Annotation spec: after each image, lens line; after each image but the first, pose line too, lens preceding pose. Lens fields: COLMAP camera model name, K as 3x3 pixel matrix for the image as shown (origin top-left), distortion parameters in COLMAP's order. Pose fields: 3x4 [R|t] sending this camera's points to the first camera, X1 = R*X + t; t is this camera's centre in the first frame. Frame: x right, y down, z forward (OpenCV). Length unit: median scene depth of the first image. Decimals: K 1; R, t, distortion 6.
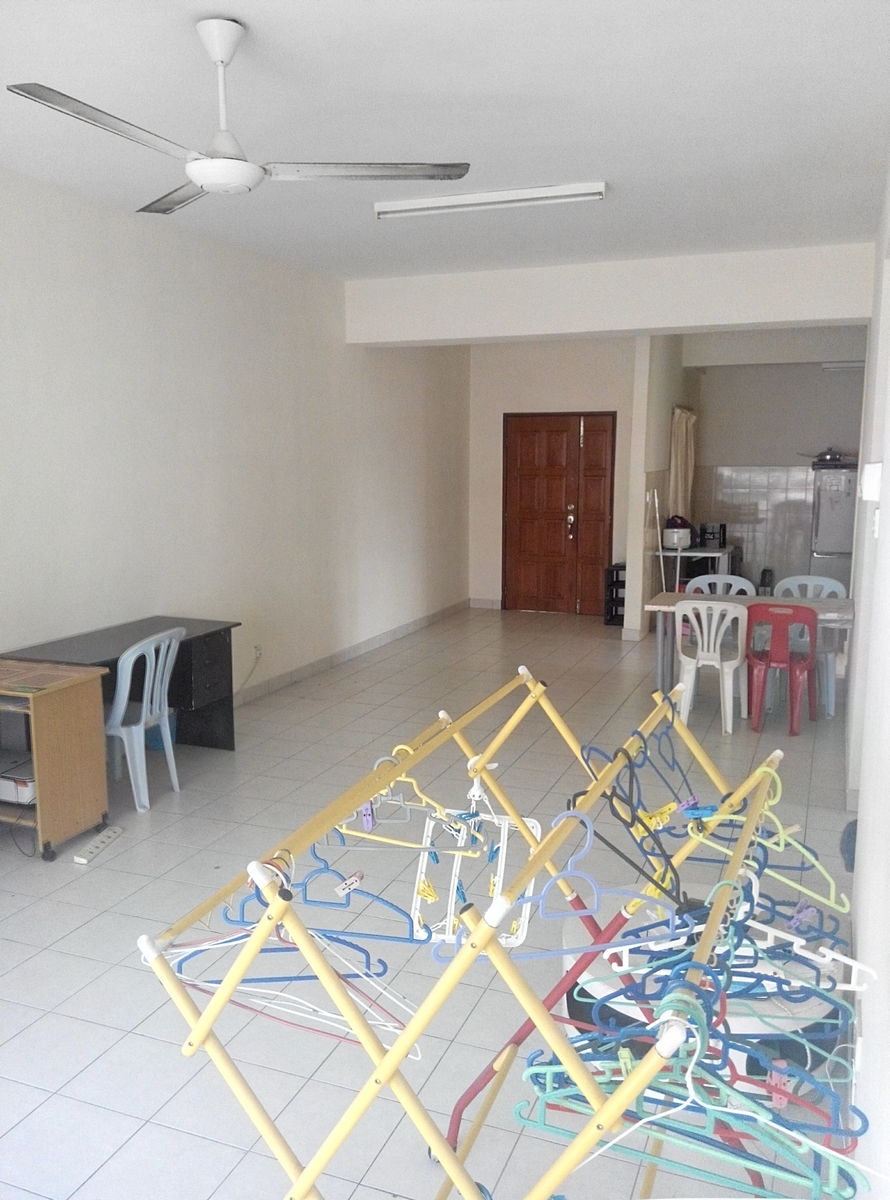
lens RADIAL K [[964.6, 0, 445.0], [0, 964.6, 600.0], [0, 0, 1]] dist [0.105318, -0.173624]
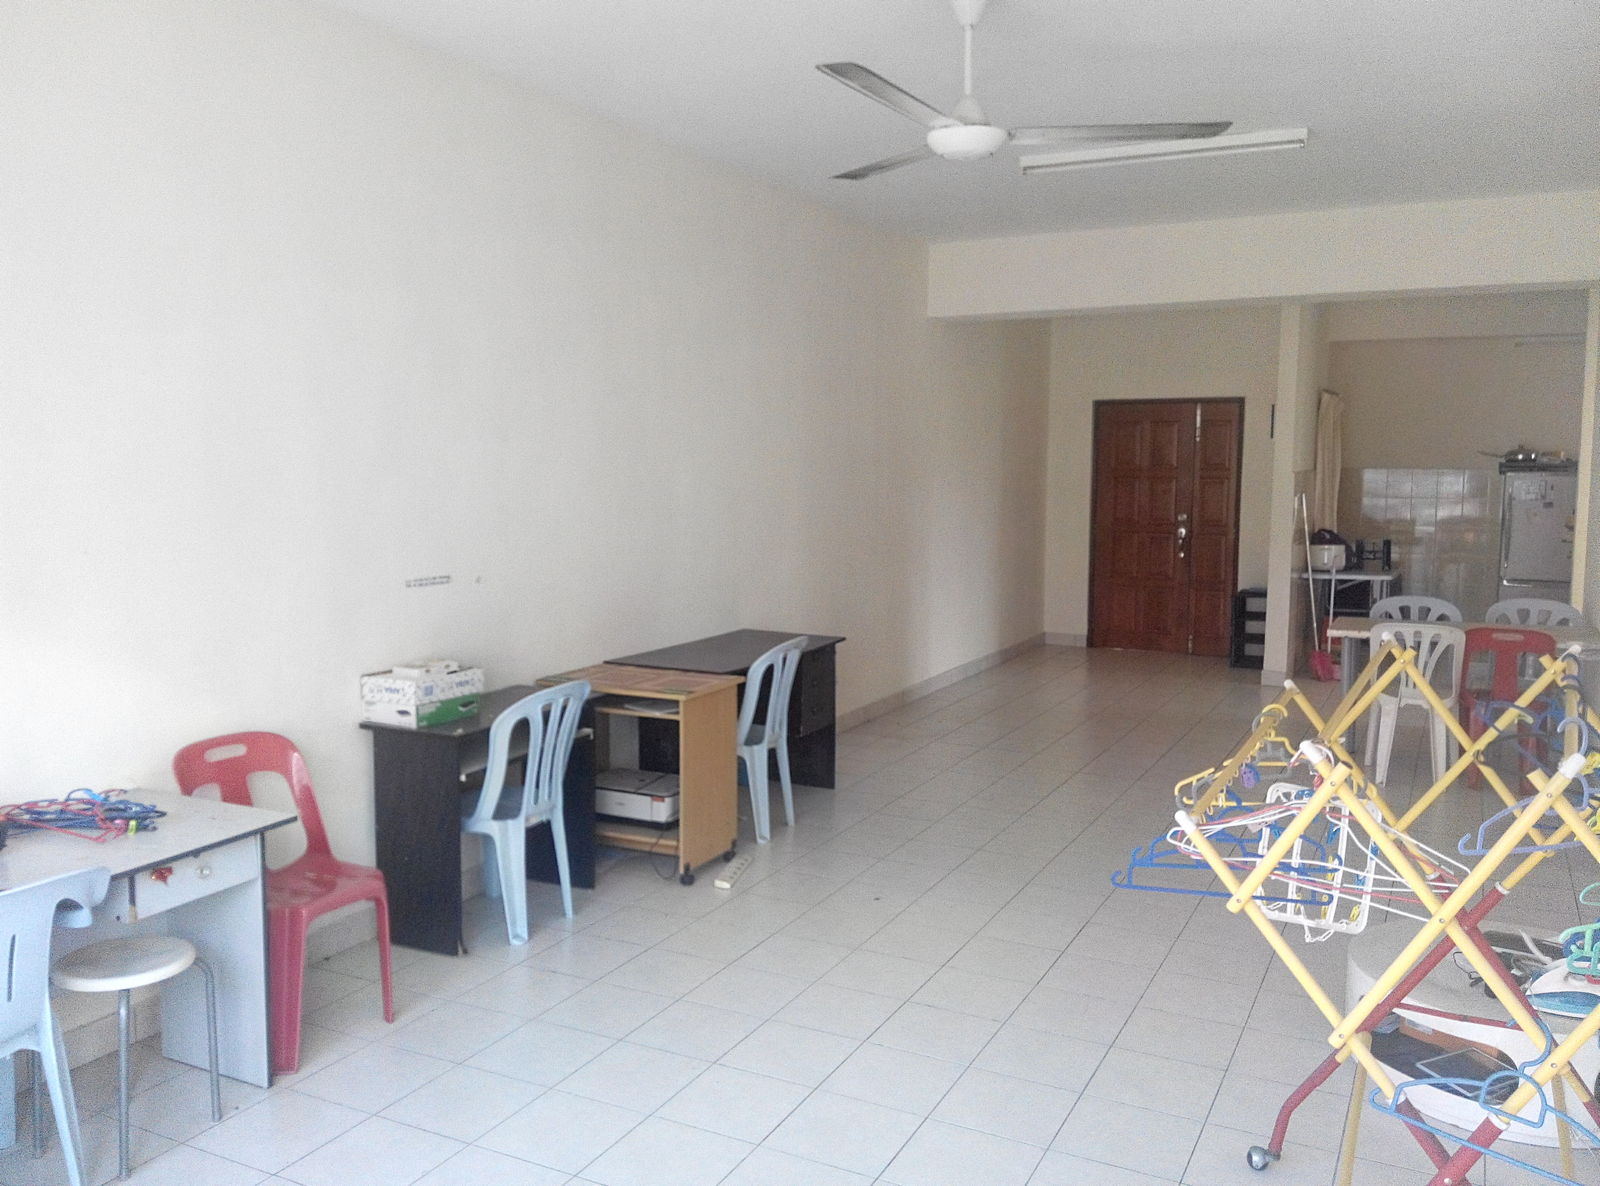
lens RADIAL K [[1284.6, 0, 765.0], [0, 1284.6, 574.6], [0, 0, 1]] dist [0.032110, -0.059096]
pose [[0.992894, 0.011576, -0.118439, -0.096516], [-0.019049, 0.997884, -0.062164, 0.025964], [0.117469, 0.063978, 0.991014, -0.089453]]
